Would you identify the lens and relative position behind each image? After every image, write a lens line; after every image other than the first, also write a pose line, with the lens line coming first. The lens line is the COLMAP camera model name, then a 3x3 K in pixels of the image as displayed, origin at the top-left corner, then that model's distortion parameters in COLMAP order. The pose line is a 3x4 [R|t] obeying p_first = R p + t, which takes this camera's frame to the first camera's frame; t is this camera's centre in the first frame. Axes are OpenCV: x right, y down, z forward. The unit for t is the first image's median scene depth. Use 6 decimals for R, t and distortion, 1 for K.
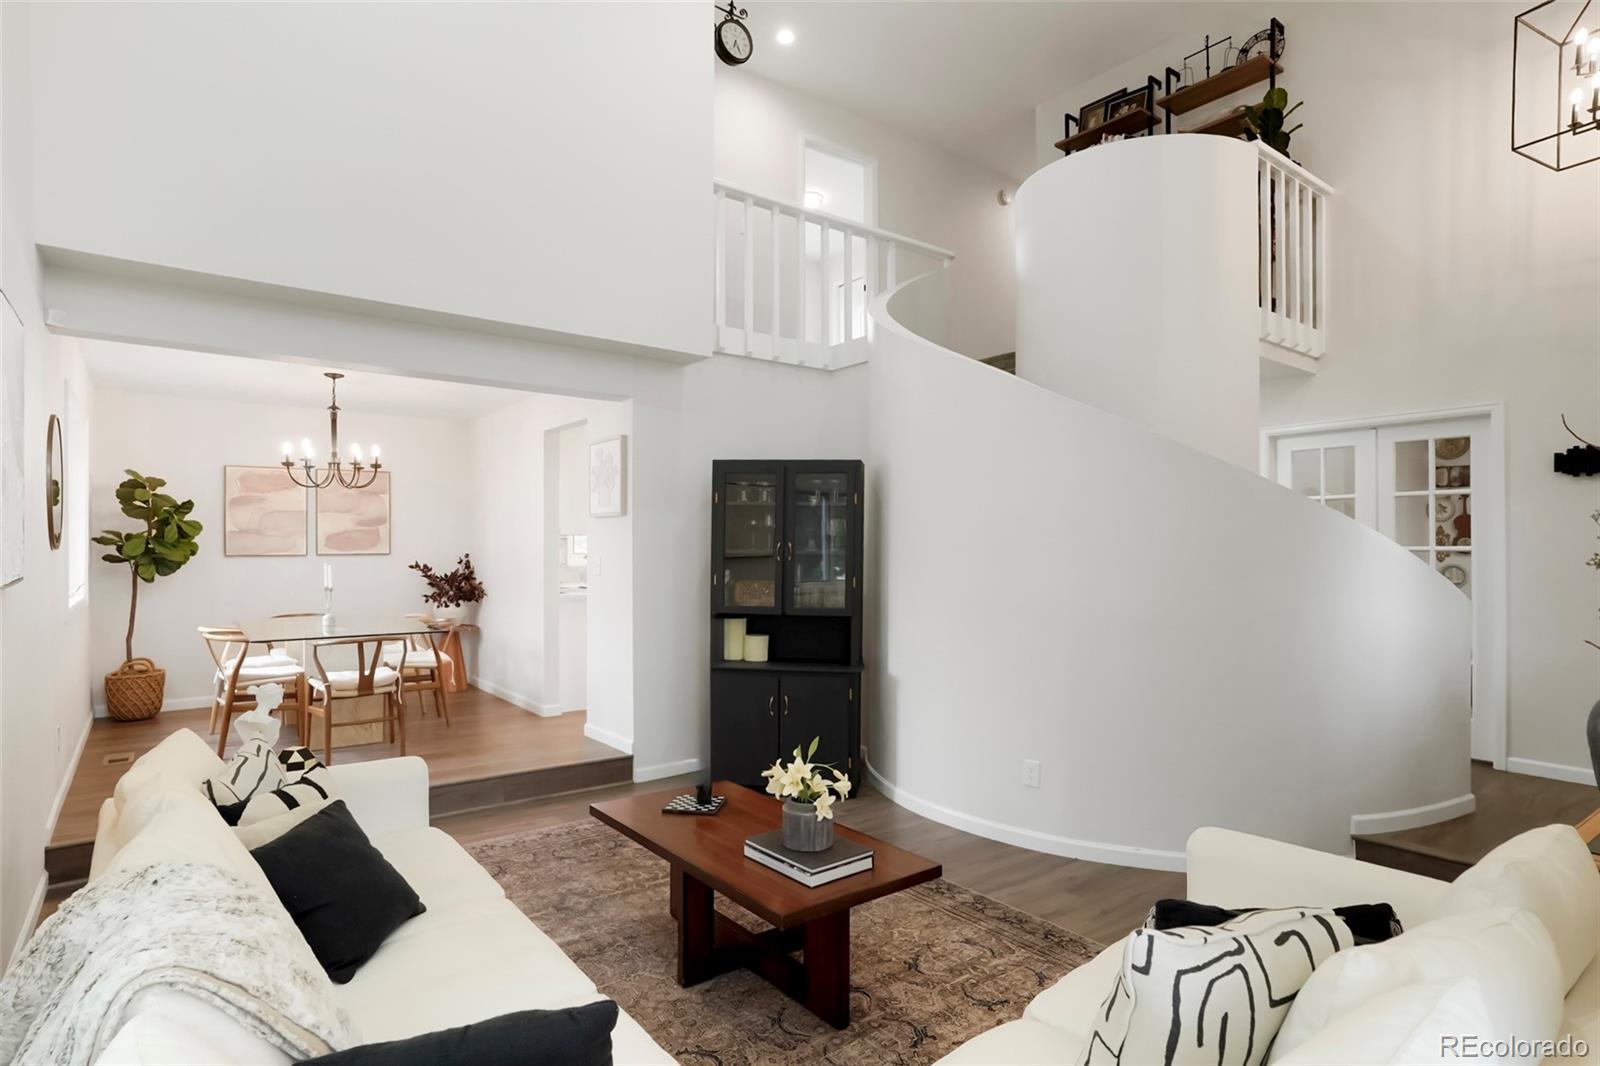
lens RADIAL K [[852.0, 0, 813.0], [0, 852.0, 536.9], [0, 0, 1]] dist [-0.000285, 0.000423]
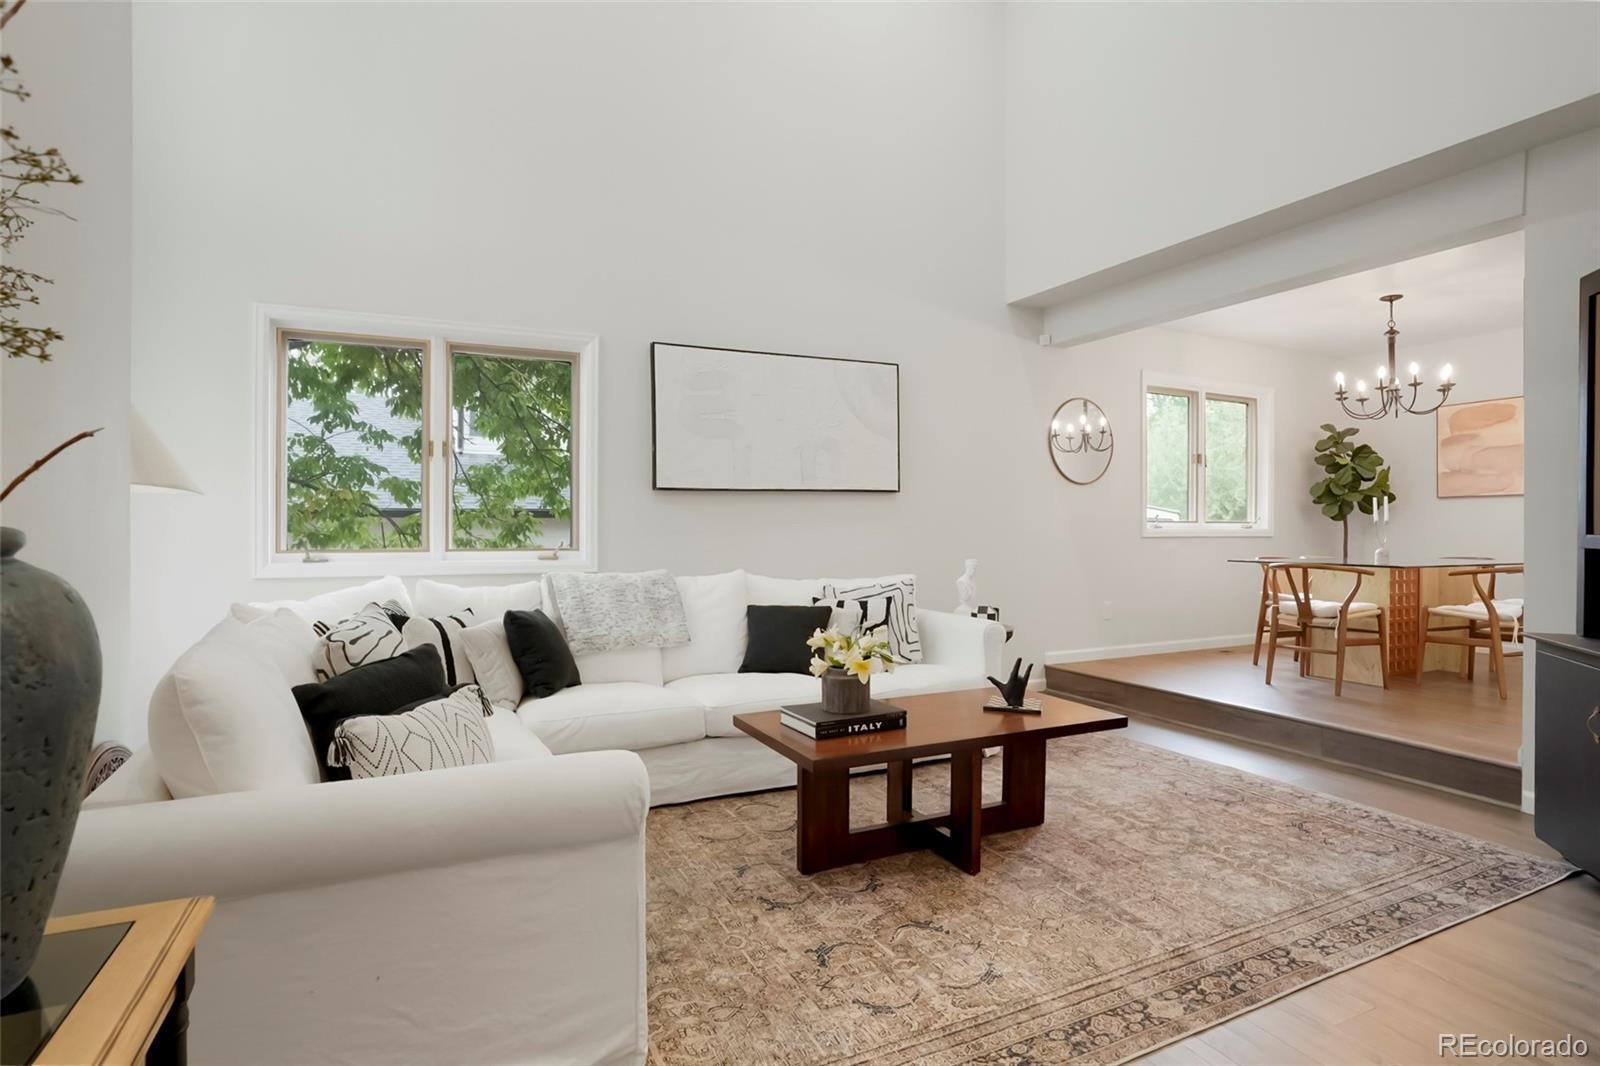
lens RADIAL K [[781.4, 0, 765.1], [0, 781.4, 529.5], [0, 0, 1]] dist [-0.003207, -0.000293]
pose [[-0.213638, 0.001871, -0.976911, 0.363990], [0.008619, 0.999963, 0.000031, 0.052269], [0.976875, -0.008413, -0.213646, 0.423197]]
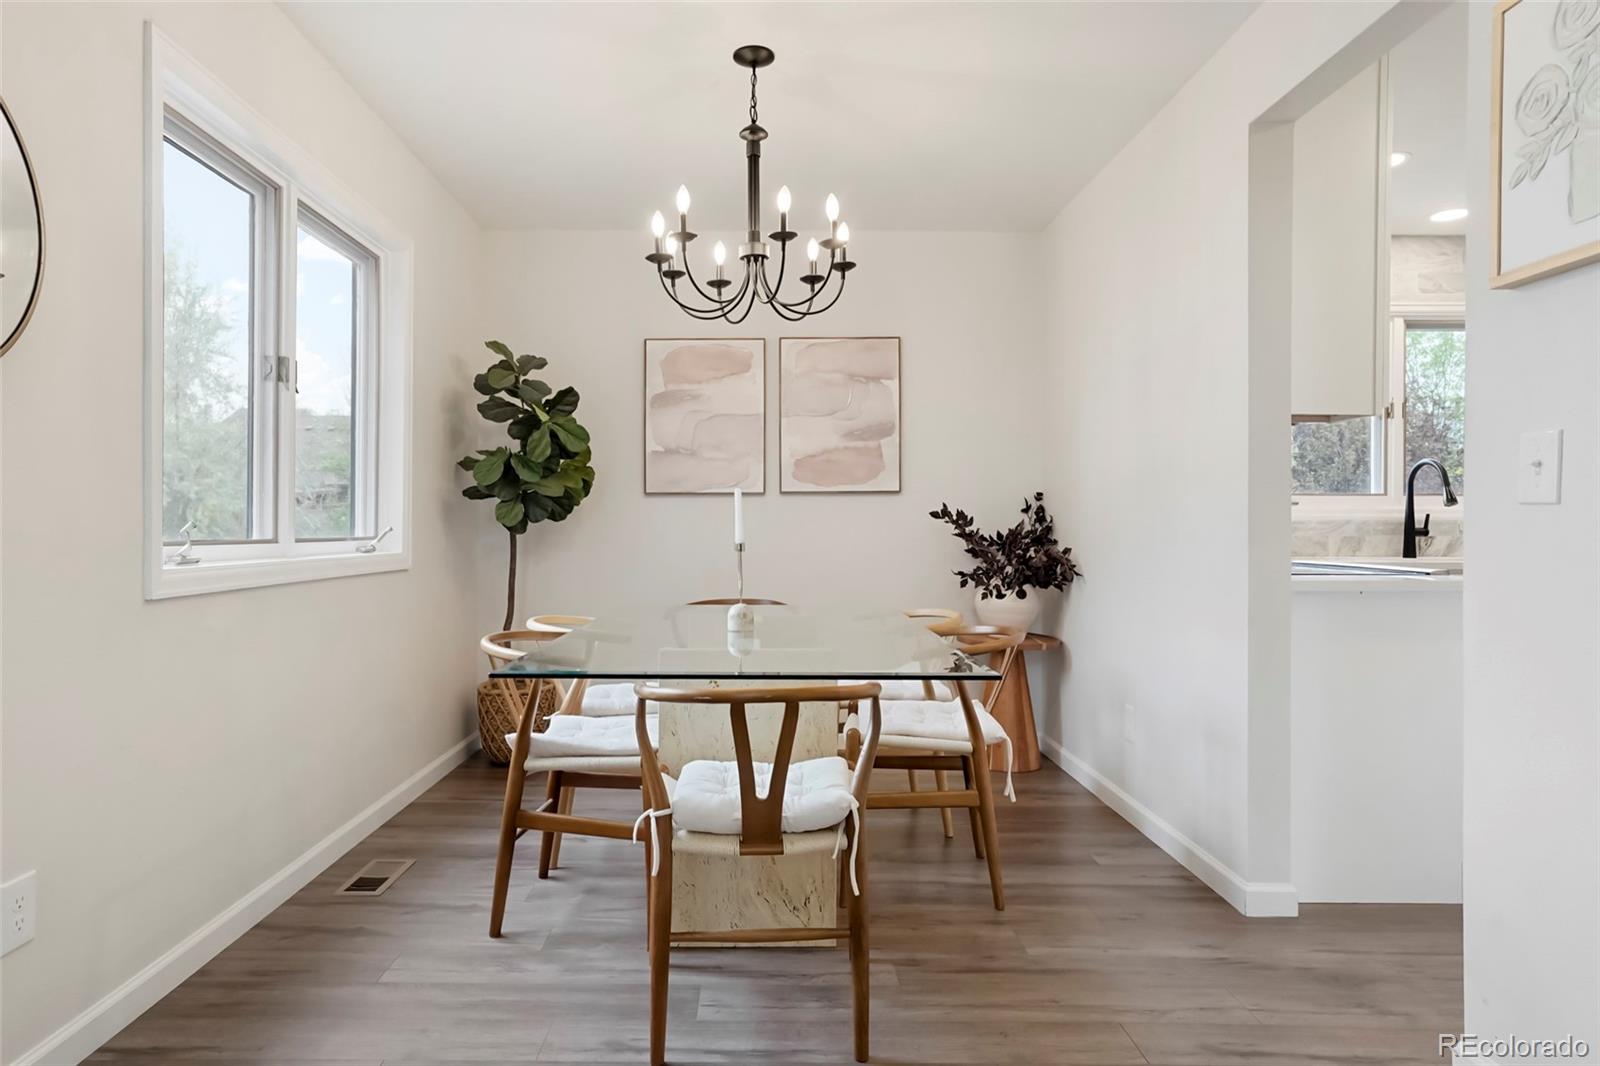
lens RADIAL K [[985.5, 0, 799.3], [0, 985.5, 538.3], [0, 0, 1]] dist [0.000123, -0.000569]
pose [[0.816727, 0.010336, -0.576932, -0.211753], [0.002090, 0.999780, 0.020870, 0.038658], [0.577021, -0.018251, 0.816525, 0.504494]]
